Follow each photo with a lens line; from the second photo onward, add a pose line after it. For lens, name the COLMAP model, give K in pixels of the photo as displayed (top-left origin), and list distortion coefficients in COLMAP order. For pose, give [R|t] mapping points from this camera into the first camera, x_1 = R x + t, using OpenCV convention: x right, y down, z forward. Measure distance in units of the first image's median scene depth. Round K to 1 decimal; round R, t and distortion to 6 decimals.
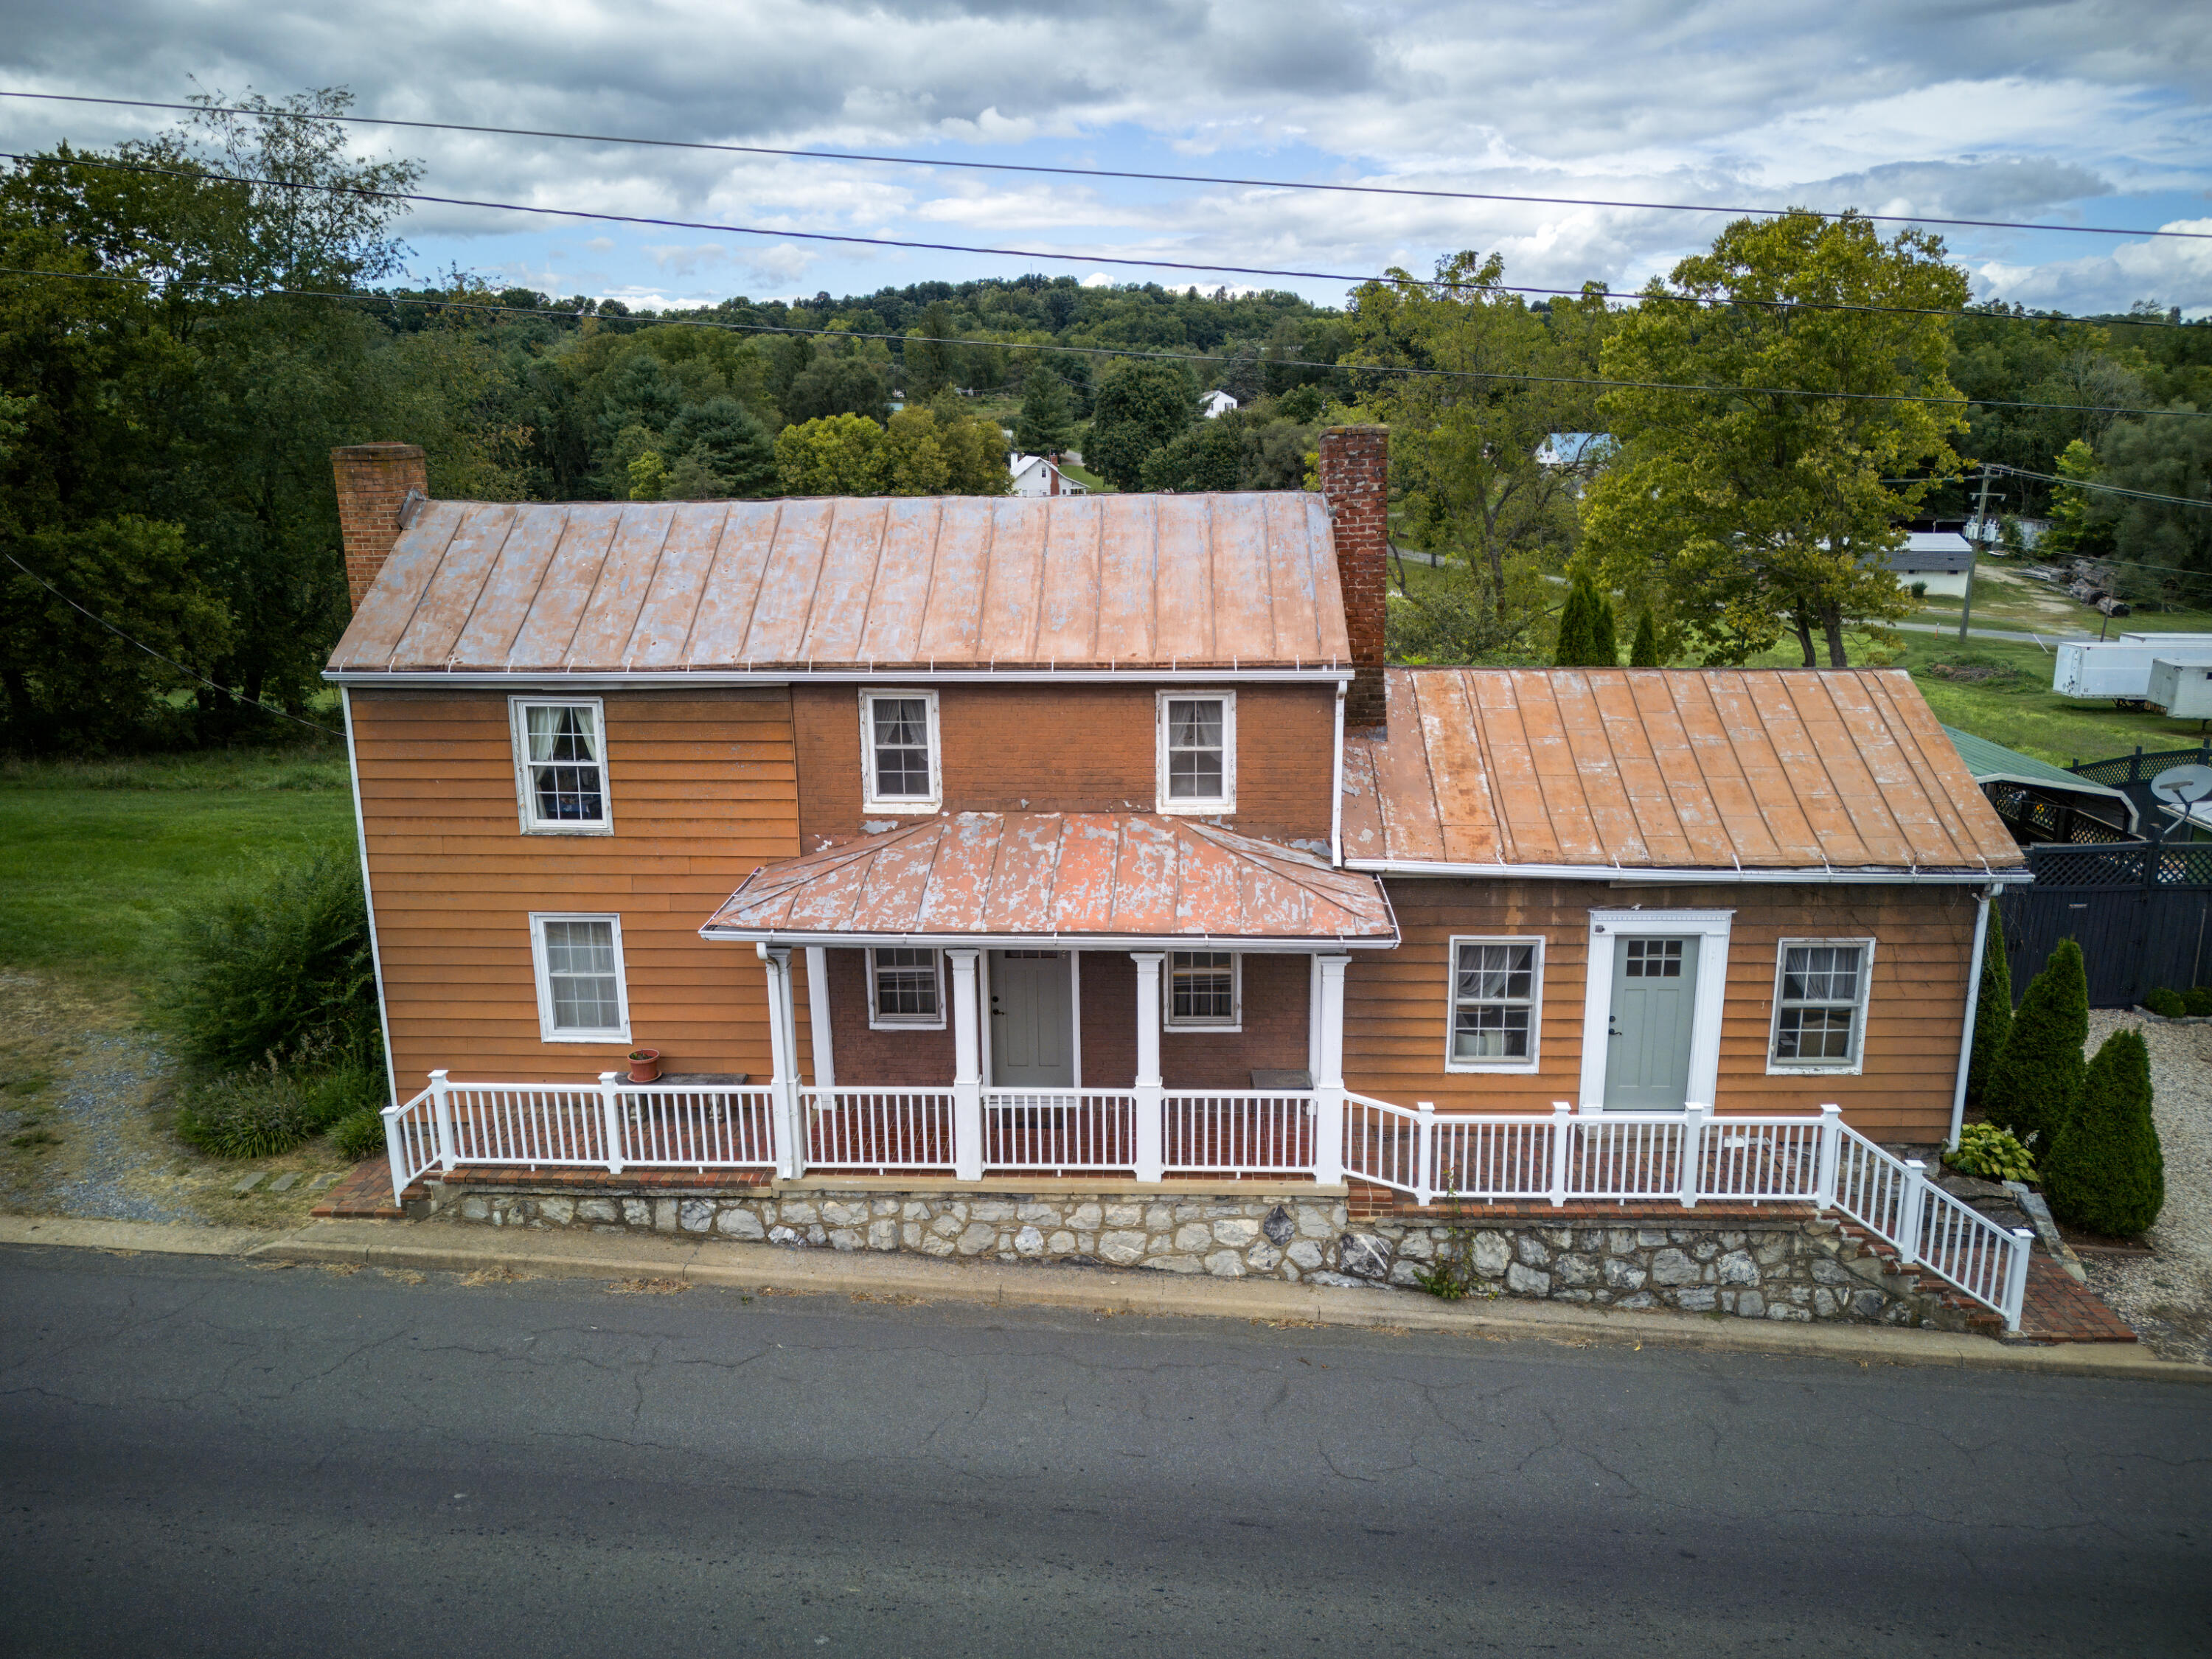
lens RADIAL K [[1595.7, 0, 1112.6], [0, 1595.7, 833.2], [0, 0, 1]] dist [0.026580, -0.035481]
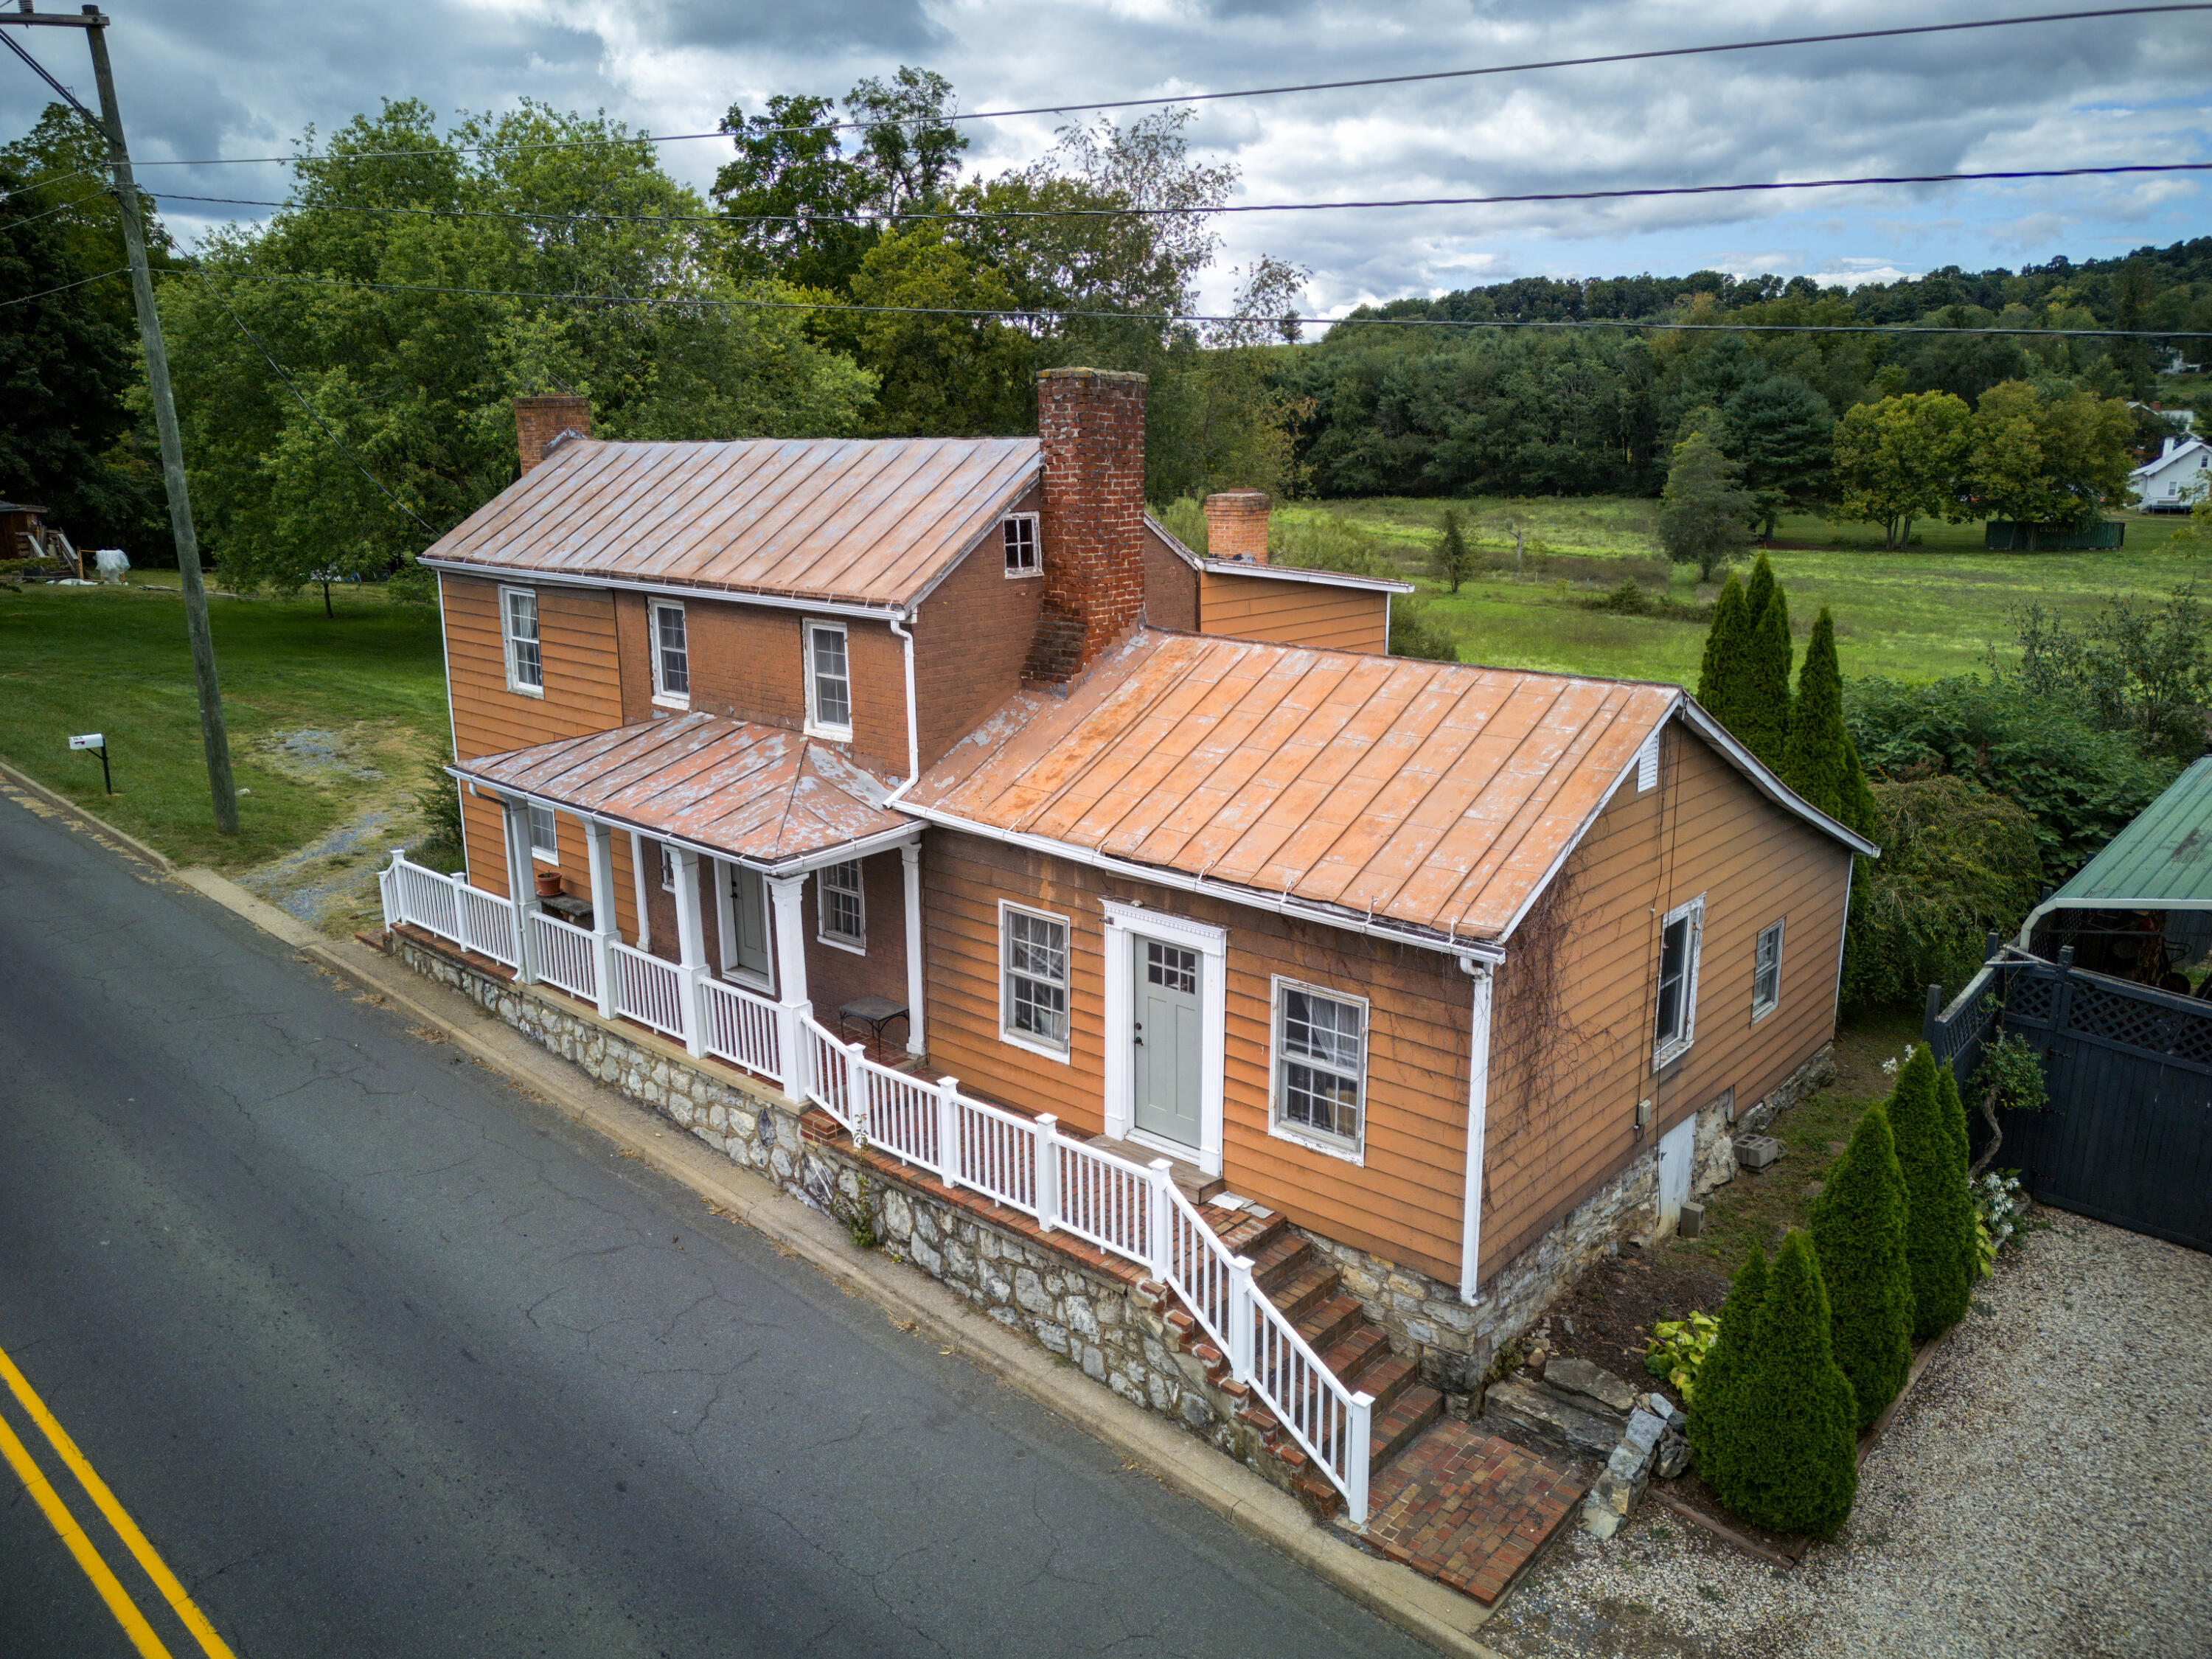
lens RADIAL K [[1595.7, 0, 1109.1], [0, 1595.7, 823.1], [0, 0, 1]] dist [0.026580, -0.035481]
pose [[0.768510, 0.158613, -0.619867, 0.861104], [-0.156547, 0.985954, 0.058202, -0.047579], [0.620392, 0.052309, 0.782546, 0.291003]]
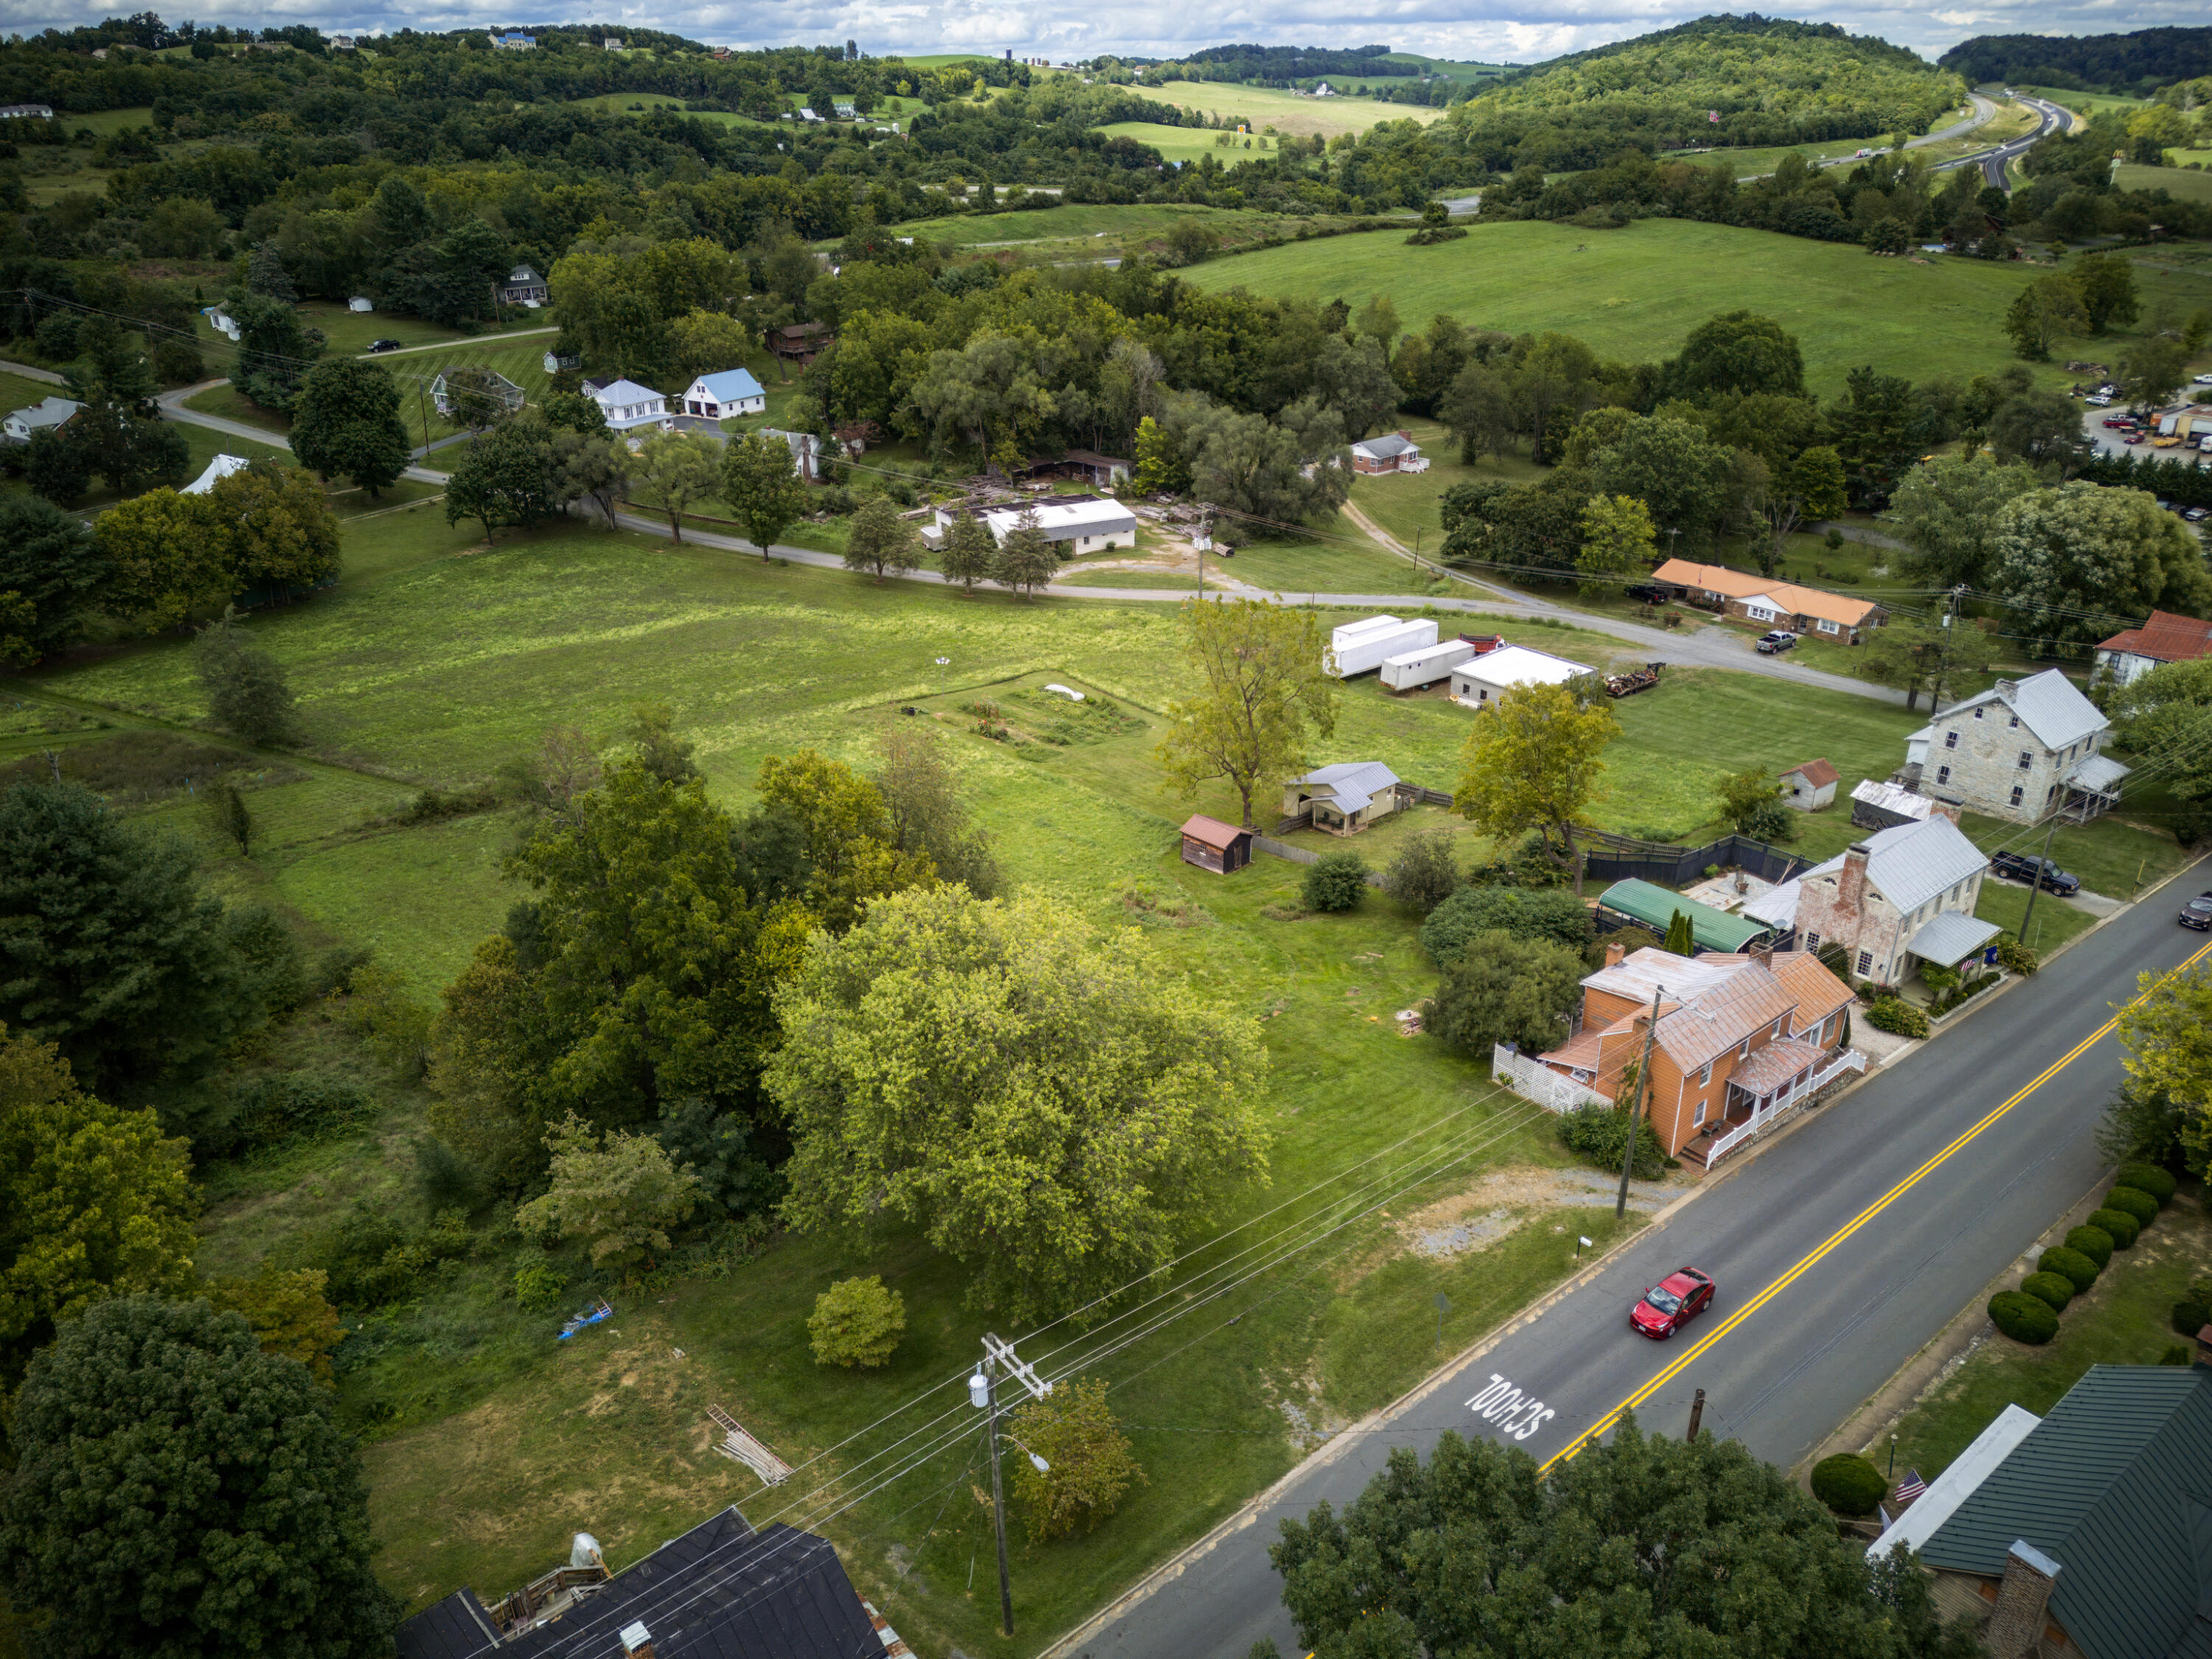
lens RADIAL K [[1595.7, 0, 1111.7], [0, 1595.7, 827.3], [0, 0, 1]] dist [0.026580, -0.035481]
pose [[0.739308, -0.275032, 0.614639, -4.486763], [0.166217, 0.959077, 0.229225, -2.188520], [-0.652530, -0.067304, 0.754768, -1.438729]]
